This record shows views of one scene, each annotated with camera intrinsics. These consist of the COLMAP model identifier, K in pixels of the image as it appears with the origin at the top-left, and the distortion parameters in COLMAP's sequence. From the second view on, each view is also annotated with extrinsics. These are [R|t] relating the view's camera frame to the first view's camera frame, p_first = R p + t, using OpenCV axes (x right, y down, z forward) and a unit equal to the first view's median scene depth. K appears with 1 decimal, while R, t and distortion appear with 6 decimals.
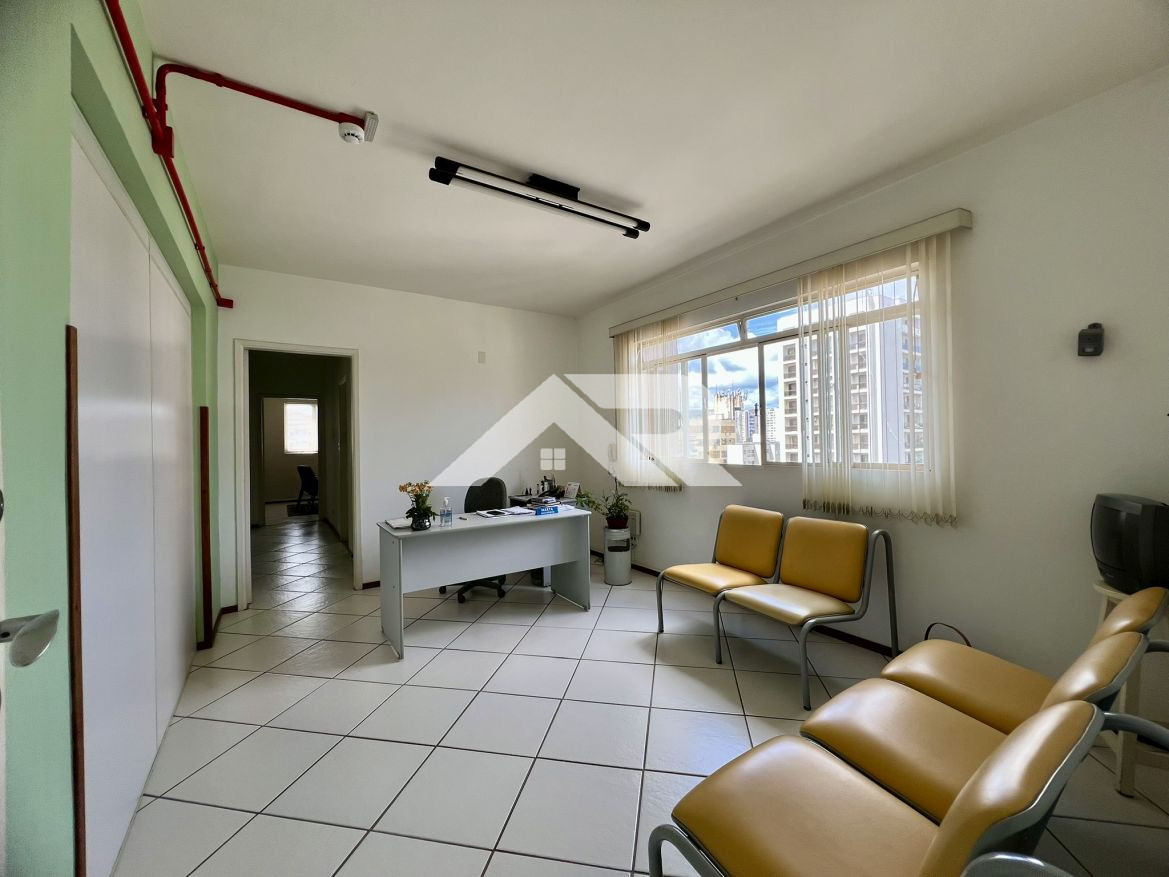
lens RADIAL K [[469.0, 0, 592.4], [0, 469.0, 437.1], [0, 0, 1]] dist [0.001724, 0.000241]
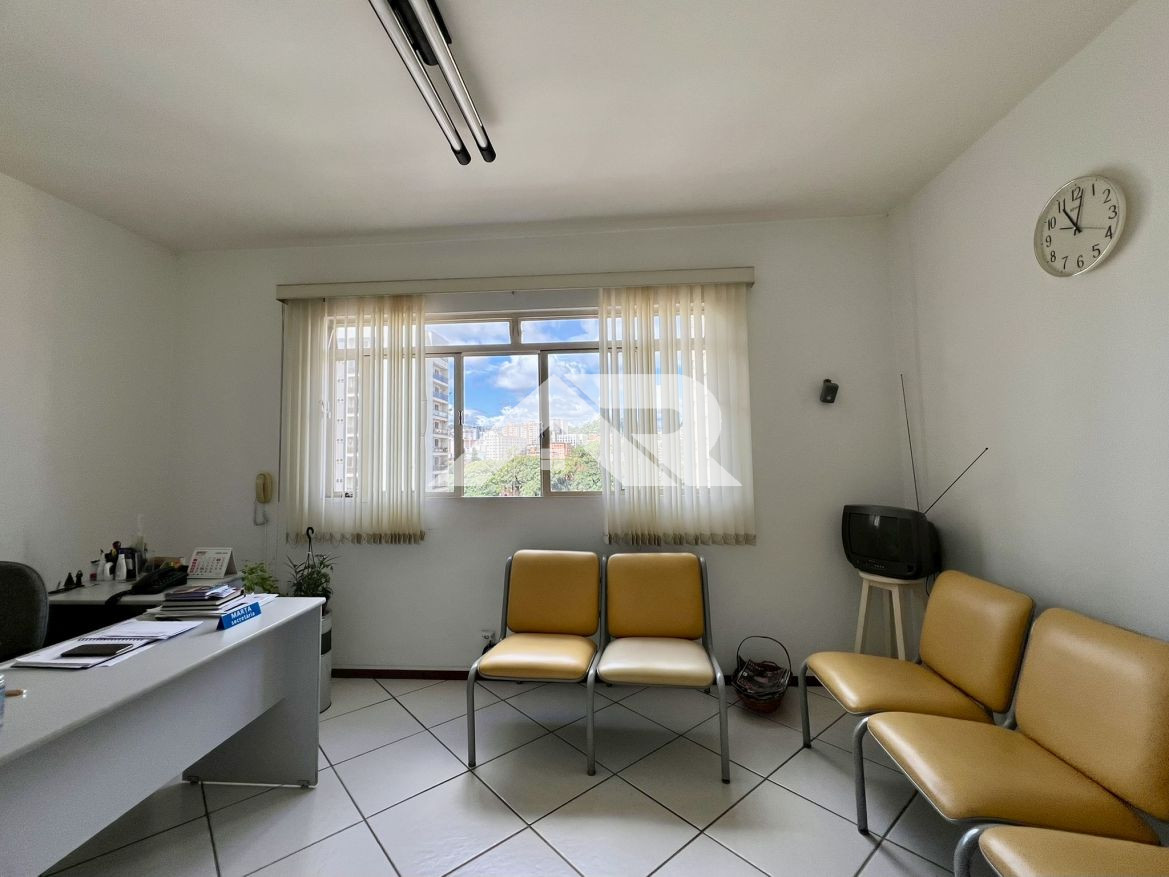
lens RADIAL K [[488.2, 0, 586.1], [0, 488.2, 434.2], [0, 0, 1]] dist [-0.001557, -0.000065]
pose [[0.622268, 0.049481, 0.781239, -0.299200], [-0.000060, 0.998003, -0.063163, 0.003912], [-0.782804, 0.039257, 0.621028, 0.440834]]
